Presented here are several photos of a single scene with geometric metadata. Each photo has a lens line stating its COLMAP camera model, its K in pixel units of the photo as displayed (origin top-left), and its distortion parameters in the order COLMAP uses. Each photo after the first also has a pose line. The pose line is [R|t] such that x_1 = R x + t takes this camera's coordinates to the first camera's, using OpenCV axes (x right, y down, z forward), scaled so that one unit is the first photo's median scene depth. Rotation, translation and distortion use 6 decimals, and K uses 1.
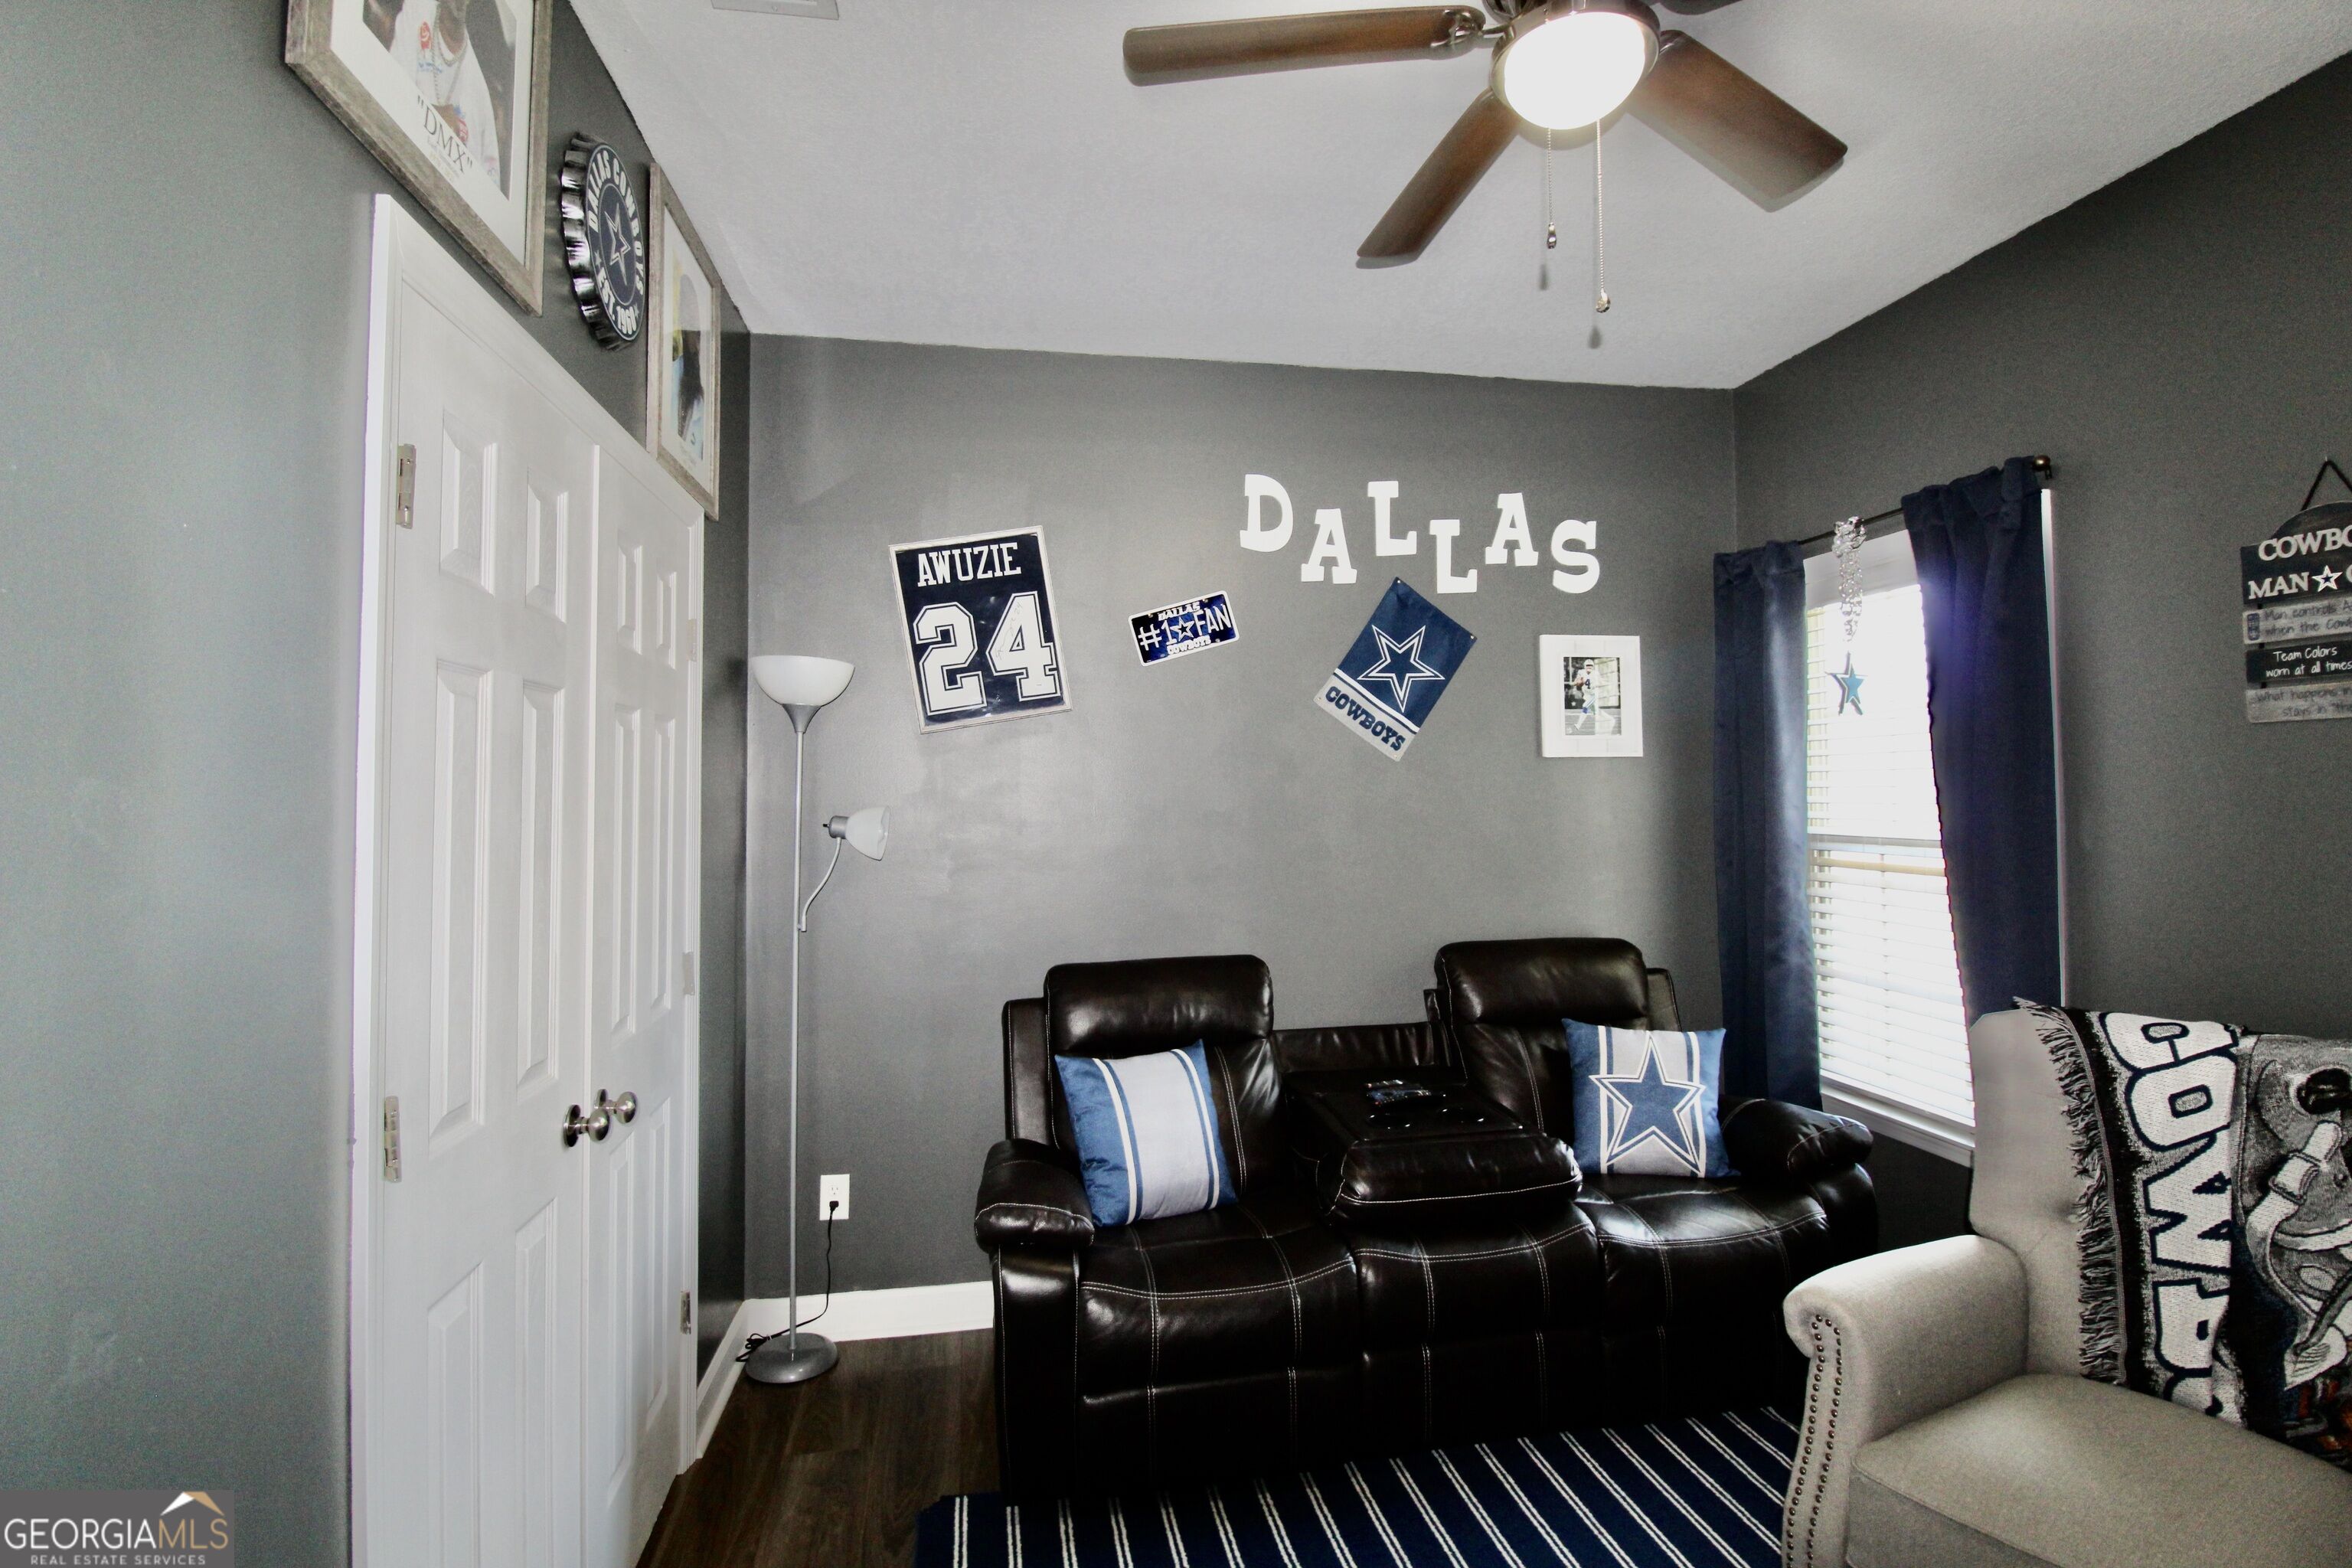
lens RADIAL K [[1085.7, 0, 1193.0], [0, 1085.7, 757.0], [0, 0, 1]] dist [0.001459, -0.014474]
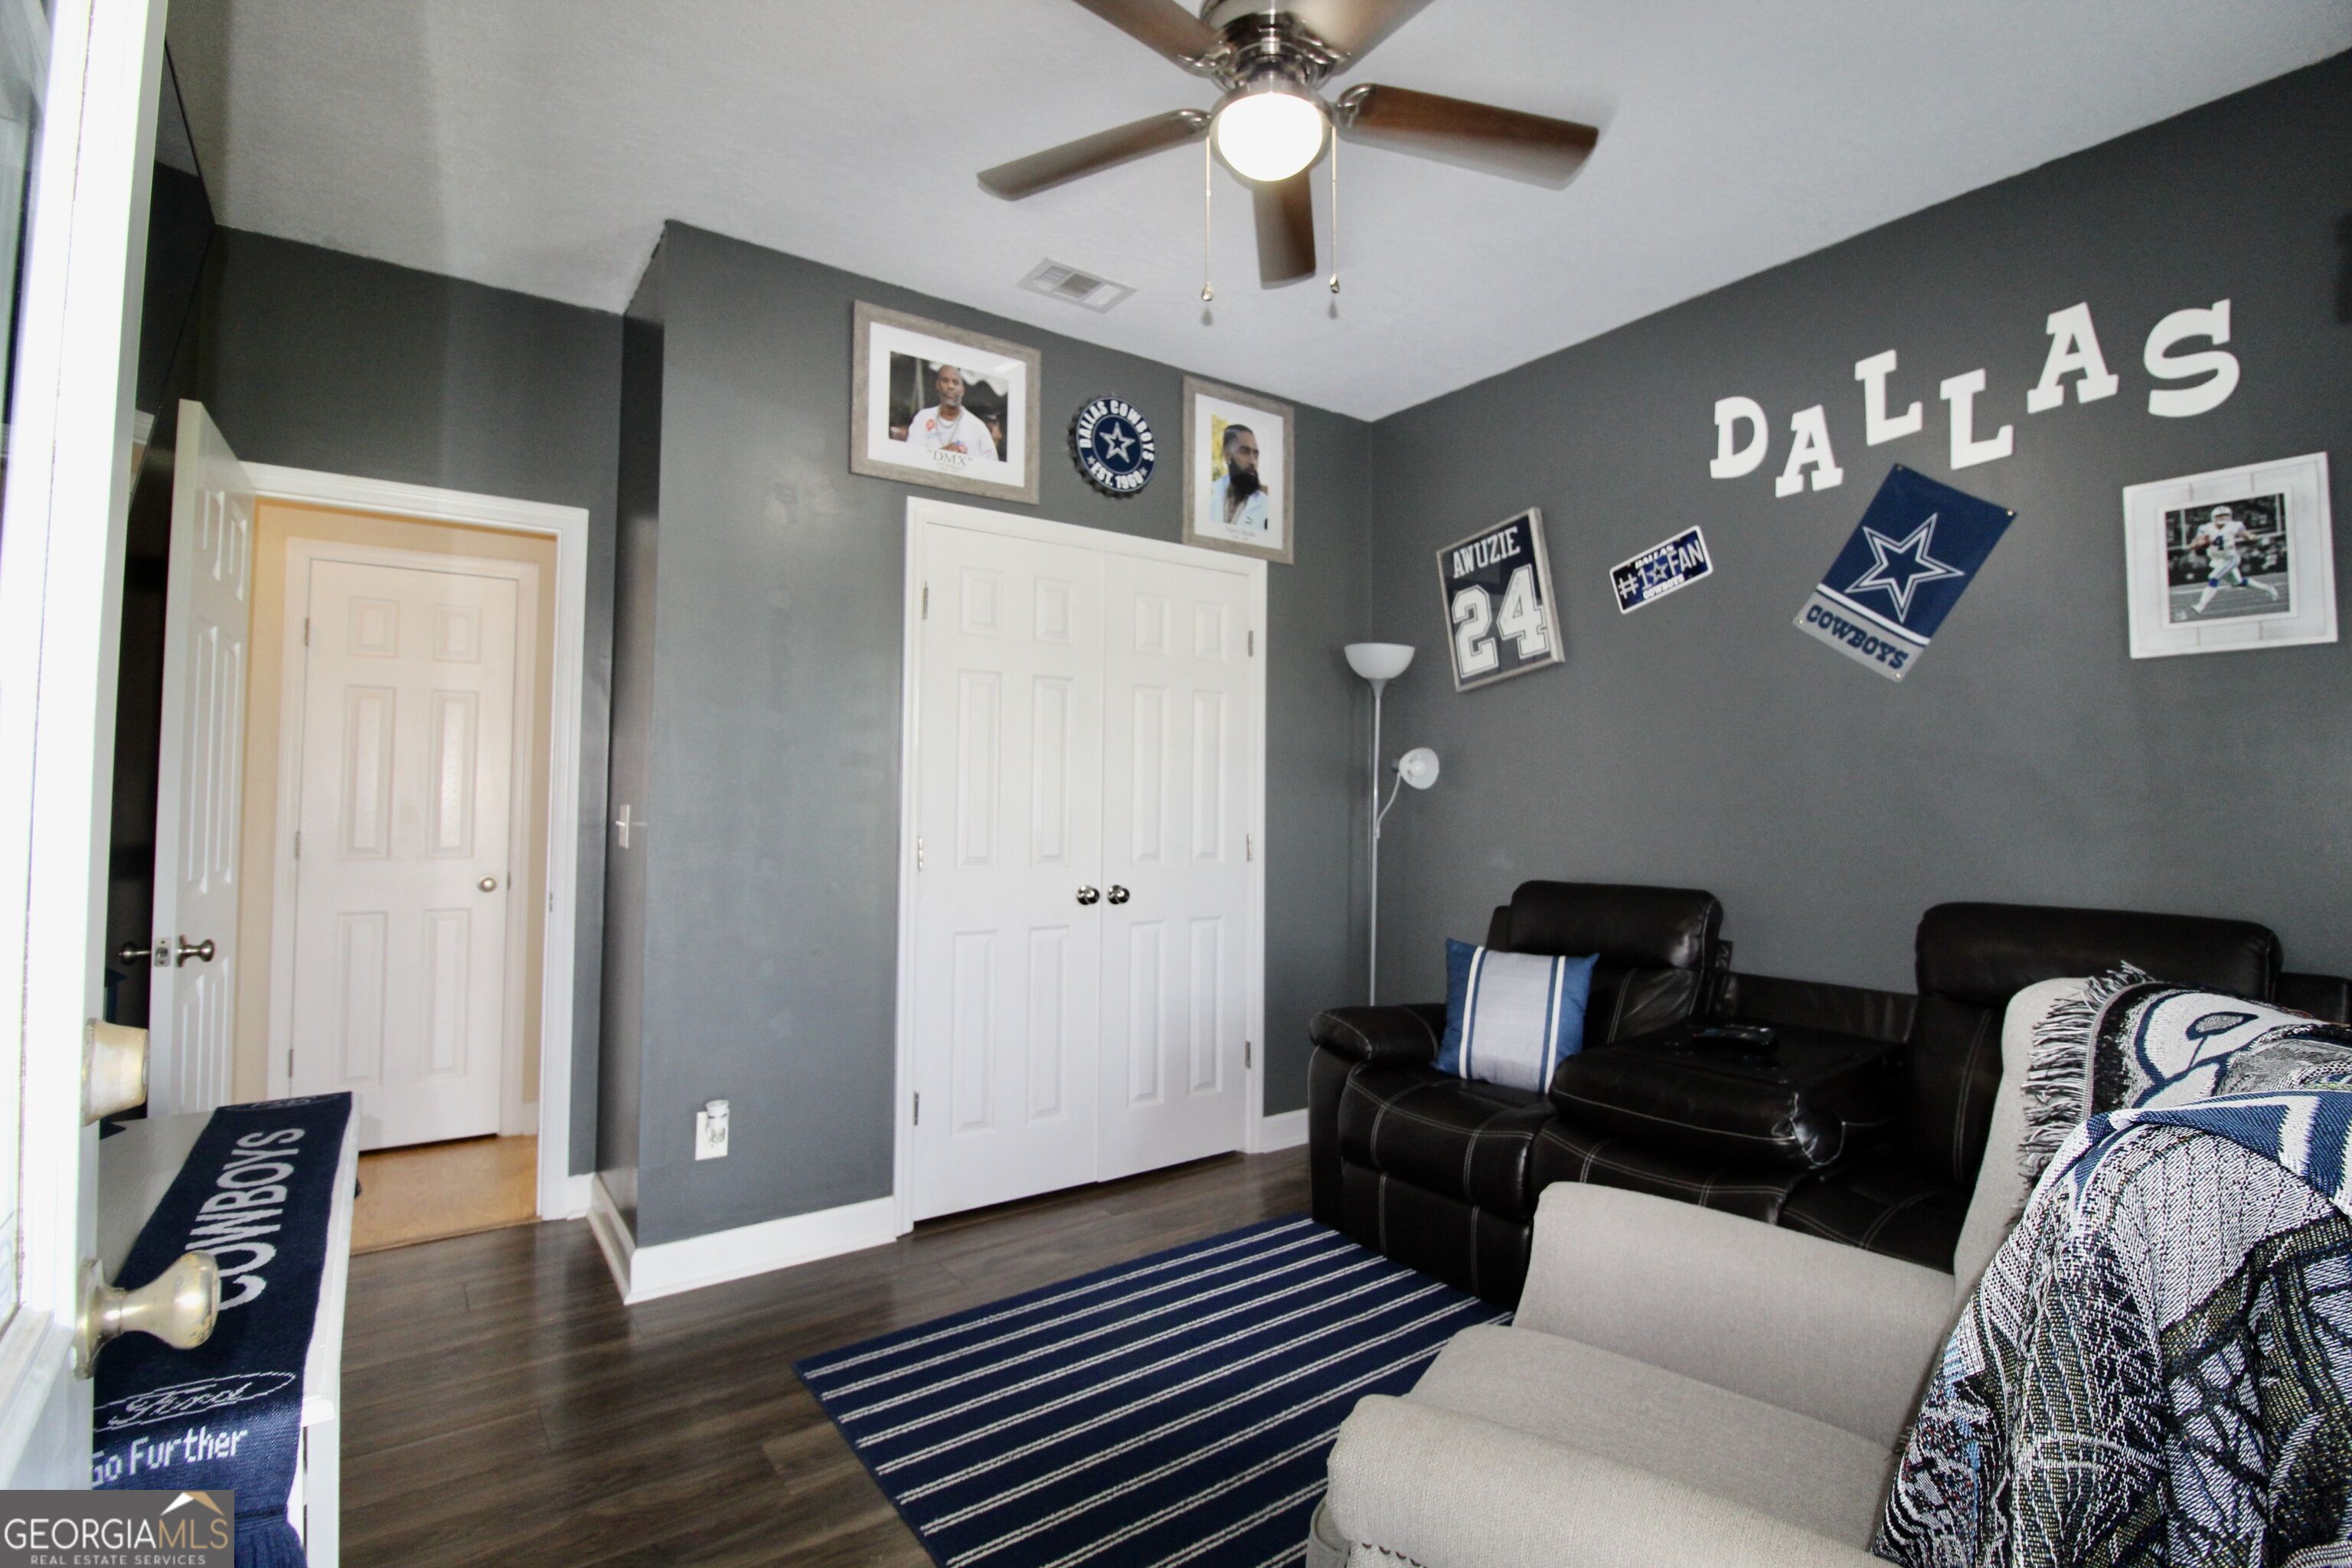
lens RADIAL K [[1085.7, 0, 1193.0], [0, 1085.7, 757.0], [0, 0, 1]] dist [0.001459, -0.014474]
pose [[0.447193, -0.028090, -0.893996, 0.694771], [0.016205, 0.999597, -0.023302, 0.072990], [0.894291, -0.004067, 0.447468, 0.138618]]
